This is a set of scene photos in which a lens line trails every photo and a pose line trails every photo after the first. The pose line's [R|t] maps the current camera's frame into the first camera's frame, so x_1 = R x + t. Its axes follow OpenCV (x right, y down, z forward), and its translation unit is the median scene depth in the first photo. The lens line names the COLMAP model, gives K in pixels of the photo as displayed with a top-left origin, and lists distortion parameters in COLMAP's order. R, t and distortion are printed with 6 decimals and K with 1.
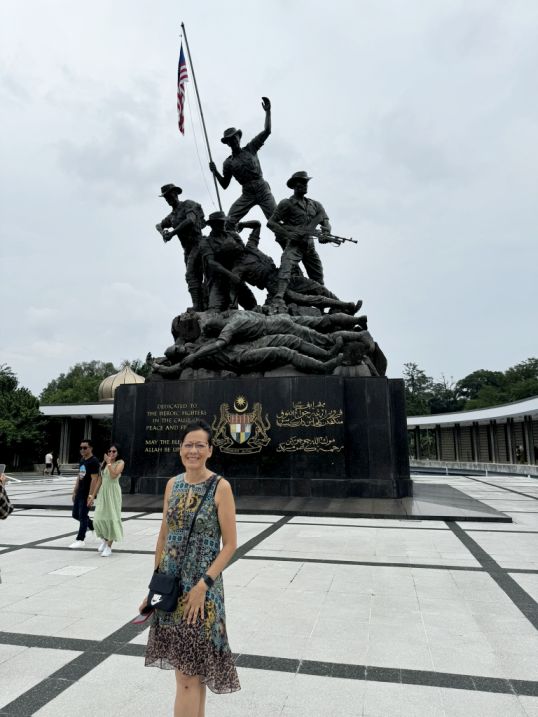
lens RADIAL K [[514.5, 0, 270.0], [0, 514.5, 361.5], [0, 0, 1]] dist [0.097234, -0.030389]
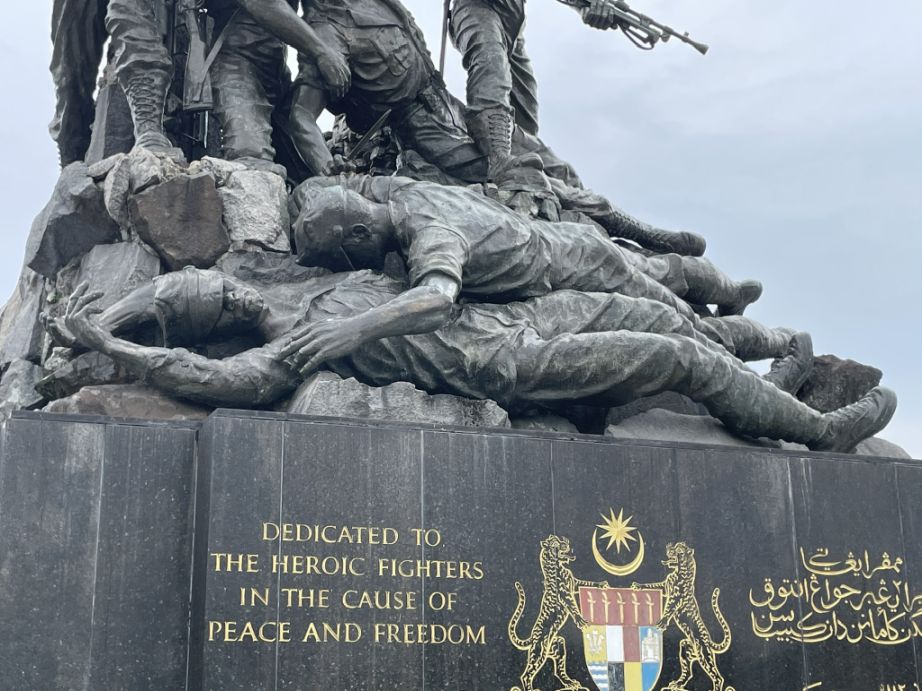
lens RADIAL K [[1384.5, 0, 453.7], [0, 1384.5, 351.5], [0, 0, 1]] dist [0.080346, 0.000000]
pose [[0.826355, 0.135575, 0.546586, -0.392796], [-0.087957, 0.989749, -0.112518, 0.058878], [-0.556238, 0.044904, 0.829809, 0.392435]]
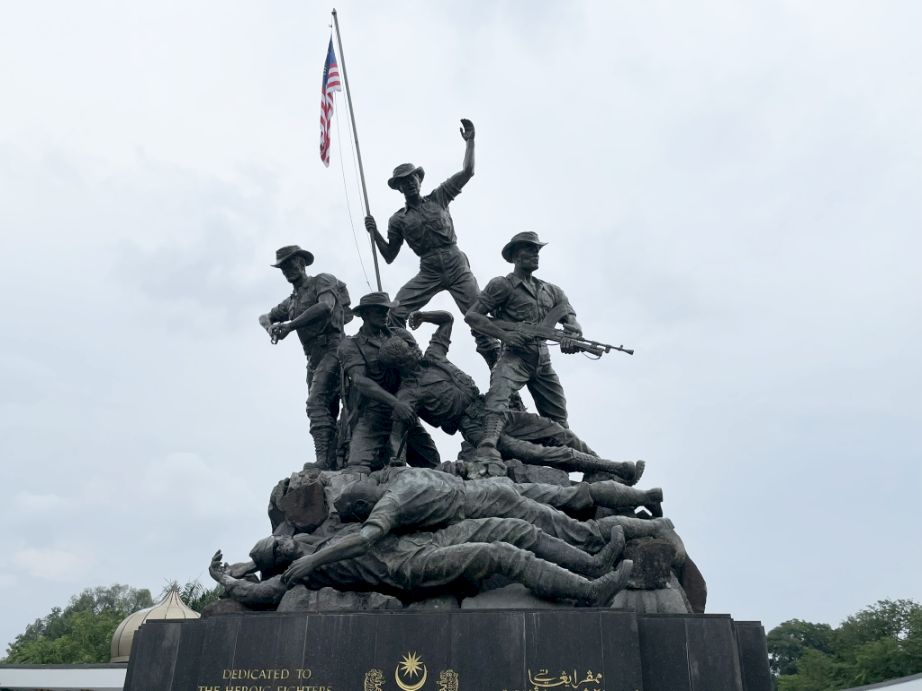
lens RADIAL K [[840.8, 0, 470.1], [0, 840.8, 336.7], [0, 0, 1]] dist [0.109387, -0.149387]
pose [[0.998502, 0.038519, 0.038867, -0.036232], [-0.025540, 0.956219, -0.291536, 0.015185], [-0.048395, 0.290107, 0.955770, 0.163524]]
